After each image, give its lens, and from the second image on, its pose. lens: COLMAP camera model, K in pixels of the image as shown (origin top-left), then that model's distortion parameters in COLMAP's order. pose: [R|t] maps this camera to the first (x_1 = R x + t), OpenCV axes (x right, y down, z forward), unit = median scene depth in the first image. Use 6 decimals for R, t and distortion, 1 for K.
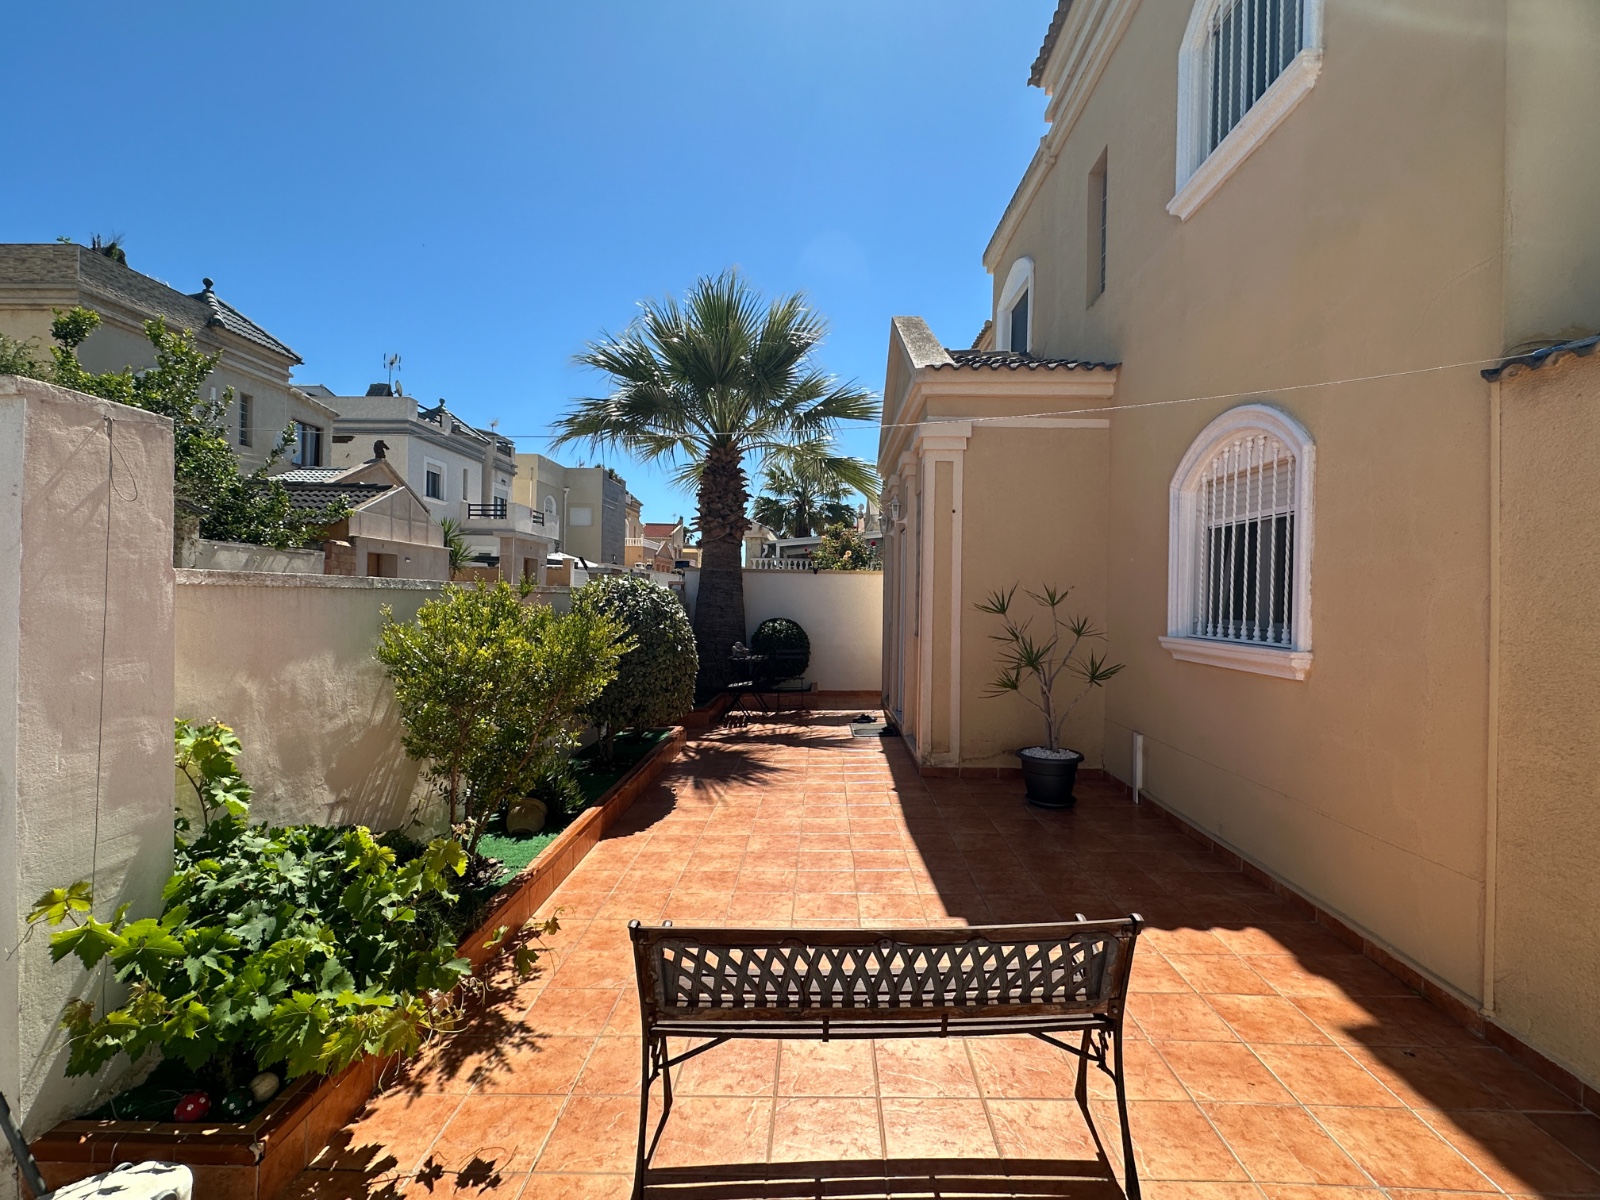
lens RADIAL K [[746.8, 0, 824.5], [0, 746.8, 596.7], [0, 0, 1]] dist [-0.000129, 0.000607]
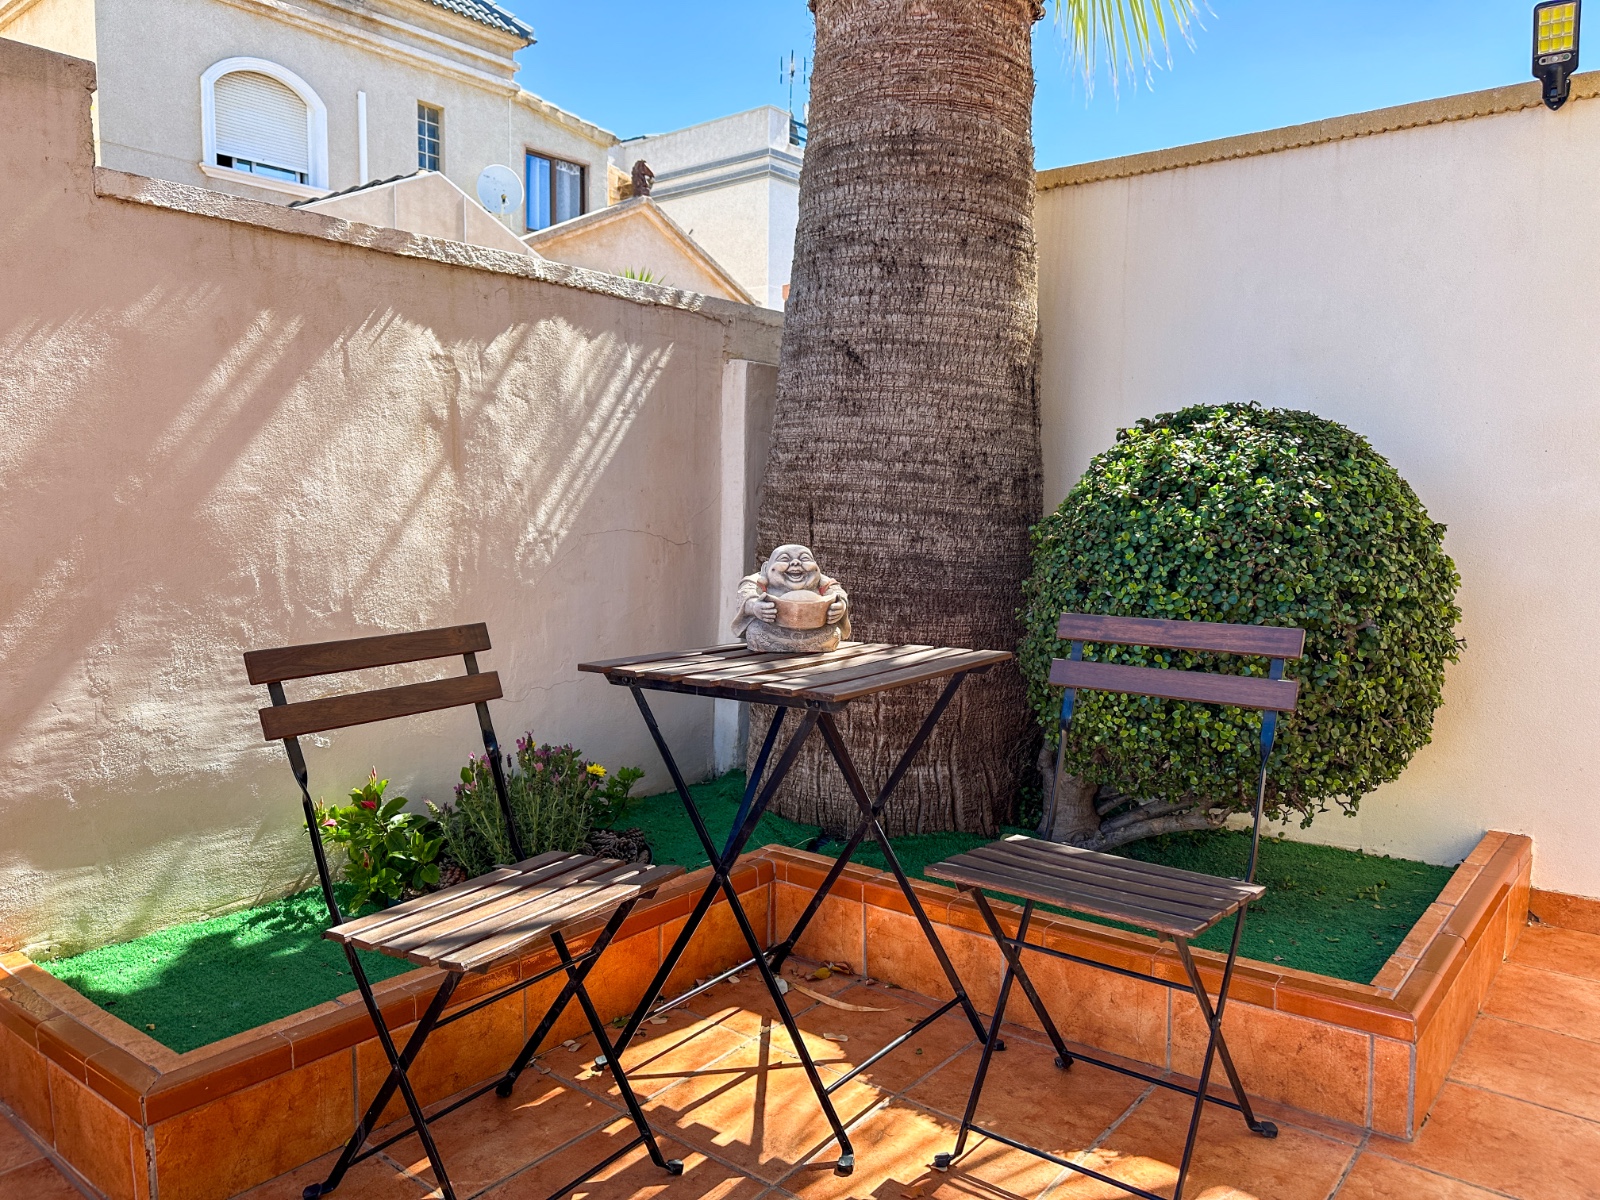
lens RADIAL K [[1098.1, 0, 818.0], [0, 1098.1, 612.2], [0, 0, 1]] dist [0.087328, -0.100288]
pose [[0.770431, 0.059189, -0.634770, 0.042626], [0.003804, 0.995236, 0.097418, 0.096552], [0.637512, -0.077469, 0.766536, 1.548949]]
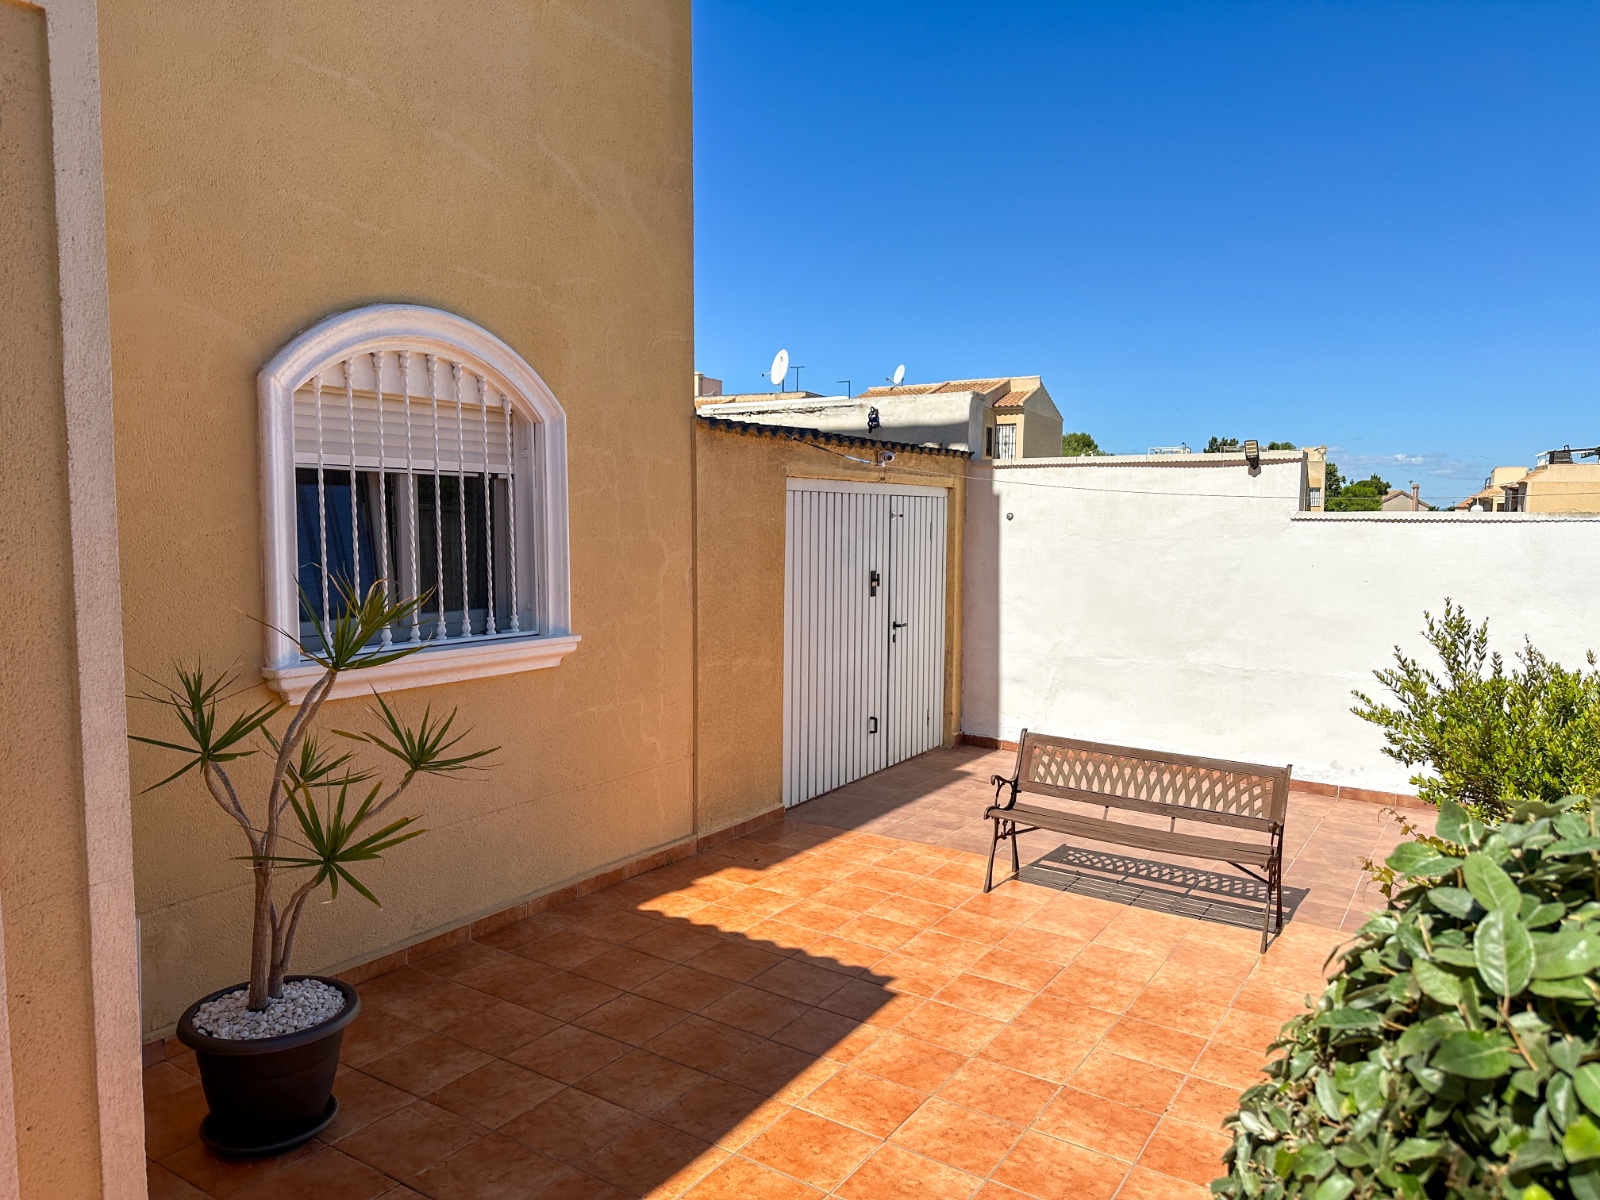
lens RADIAL K [[1084.6, 0, 781.6], [0, 1084.6, 604.4], [0, 0, 1]] dist [0.183923, -0.316183]
pose [[-0.831205, -0.065130, 0.552138, -0.240536], [-0.020231, 0.996000, 0.087032, -0.061527], [-0.555597, 0.061171, -0.829198, 1.355766]]
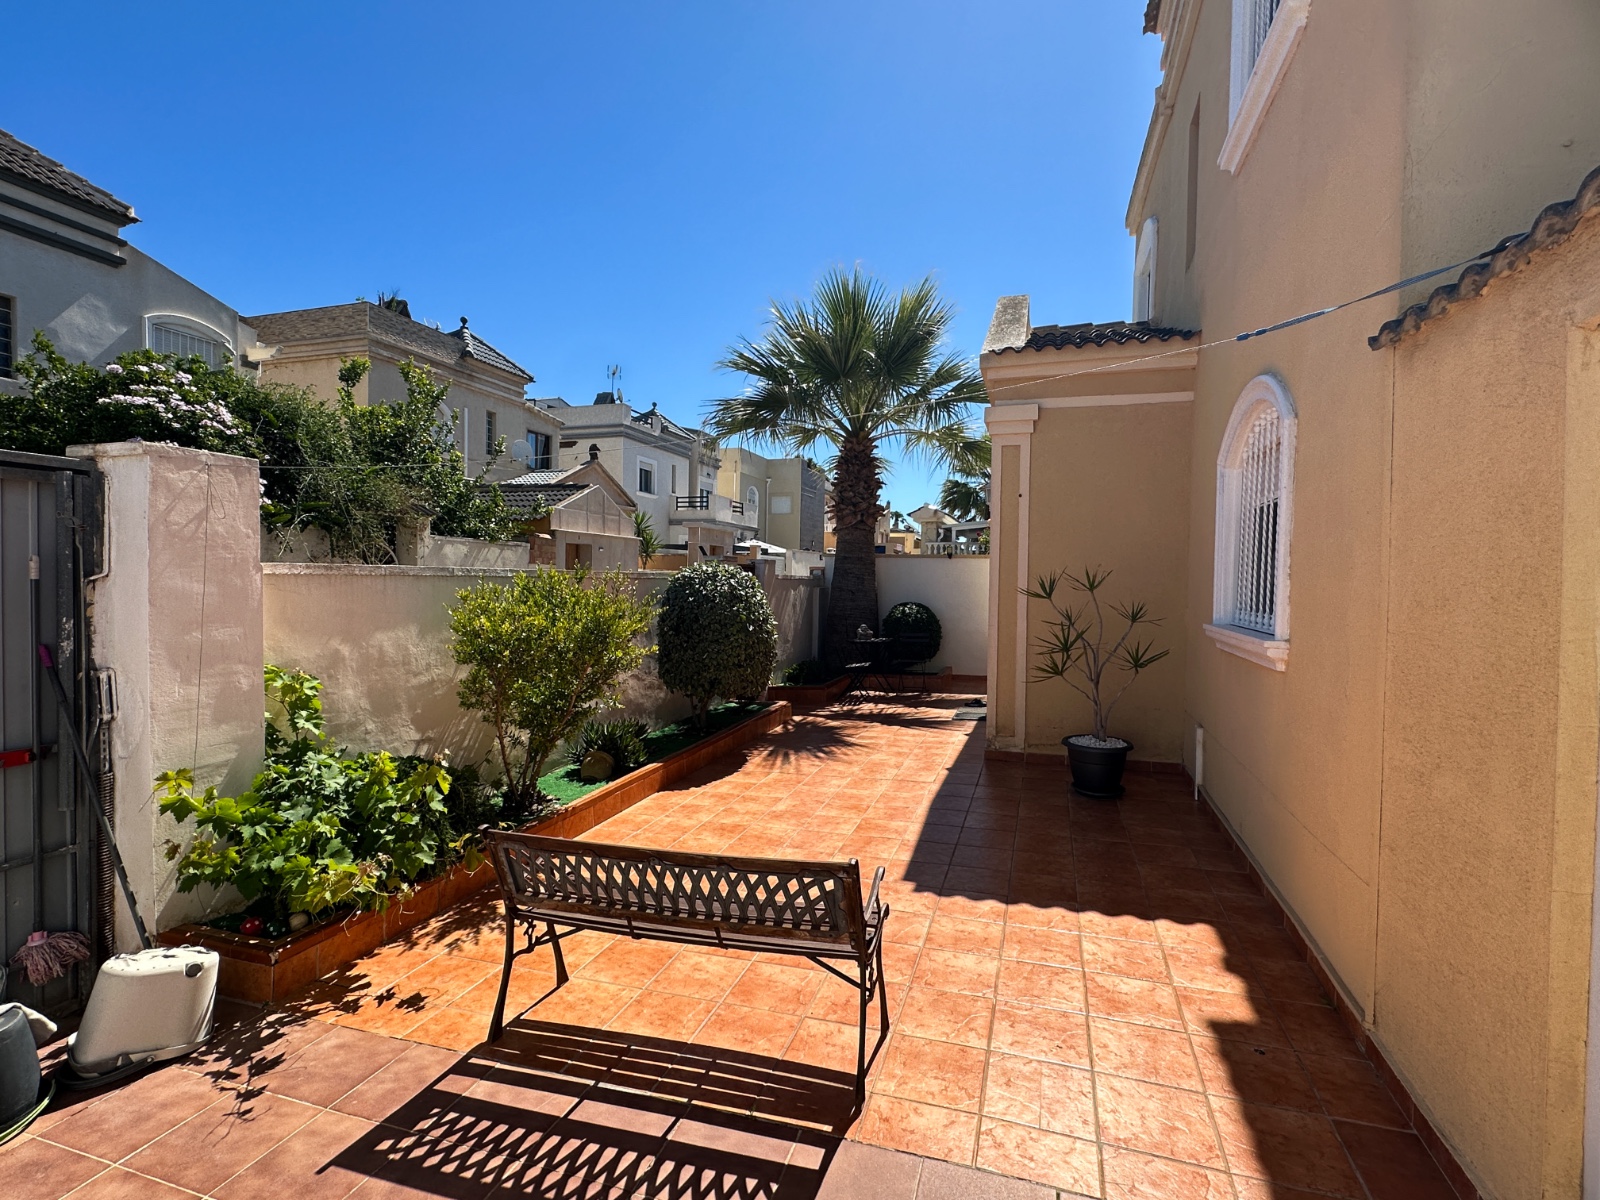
lens RADIAL K [[754.9, 0, 833.2], [0, 754.9, 594.3], [0, 0, 1]] dist [0.001417, 0.000019]
pose [[0.961661, 0.004012, -0.274213, 0.244316], [0.000922, 0.999840, 0.017861, -0.001251], [0.274241, -0.017429, 0.961503, -0.042451]]
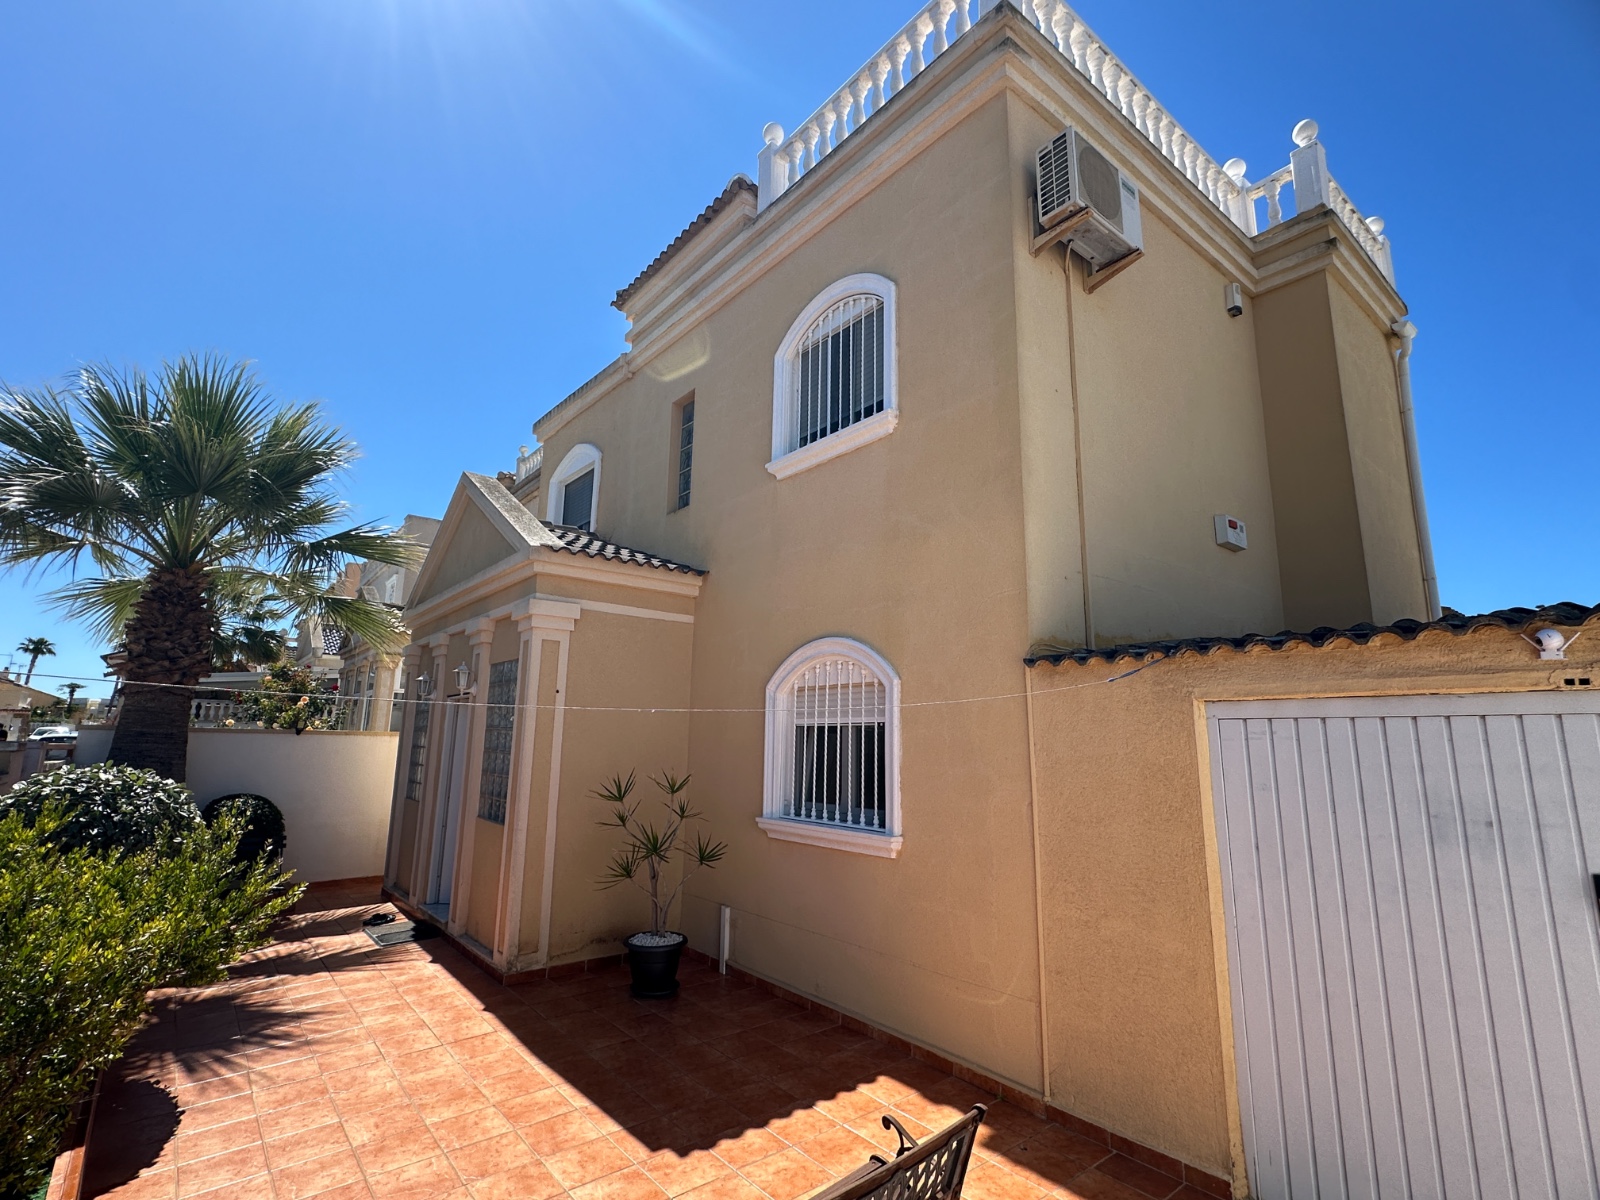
lens RADIAL K [[742.0, 0, 797.8], [0, 742.0, 604.2], [0, 0, 1]] dist [0.001040, 0.000216]
pose [[0.768694, 0.117425, 0.628745, -0.250307], [-0.006331, 0.984352, -0.176098, -0.066333], [-0.639585, 0.131385, 0.757409, 0.041972]]
